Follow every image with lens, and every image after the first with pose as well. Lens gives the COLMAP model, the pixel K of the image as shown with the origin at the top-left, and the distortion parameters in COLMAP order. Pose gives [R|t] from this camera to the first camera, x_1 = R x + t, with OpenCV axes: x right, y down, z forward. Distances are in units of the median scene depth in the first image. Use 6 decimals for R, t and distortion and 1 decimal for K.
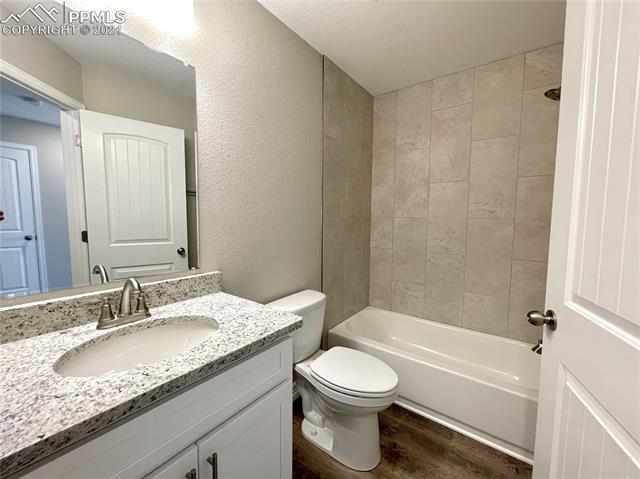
lens RADIAL K [[259.1, 0, 321.5], [0, 259.1, 236.9], [0, 0, 1]] dist [-0.001905, 0.000161]
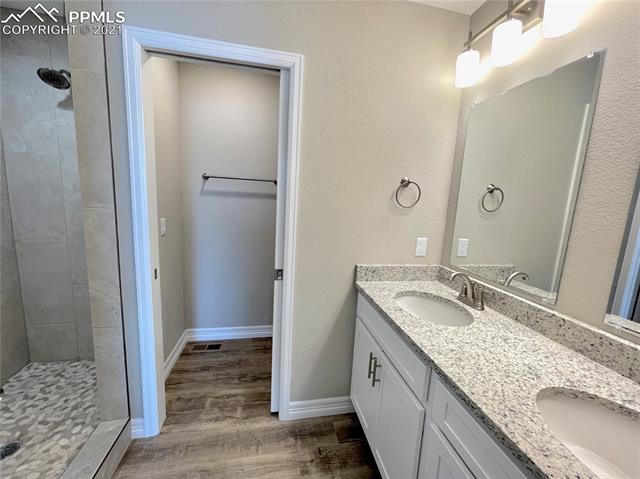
lens RADIAL K [[259.1, 0, 321.5], [0, 259.1, 236.9], [0, 0, 1]] dist [-0.001905, 0.000161]
pose [[-0.646048, 0.074253, -0.759677, 0.781518], [-0.111799, 0.975318, 0.190408, -0.194564], [0.755065, 0.207944, -0.621801, 1.243395]]
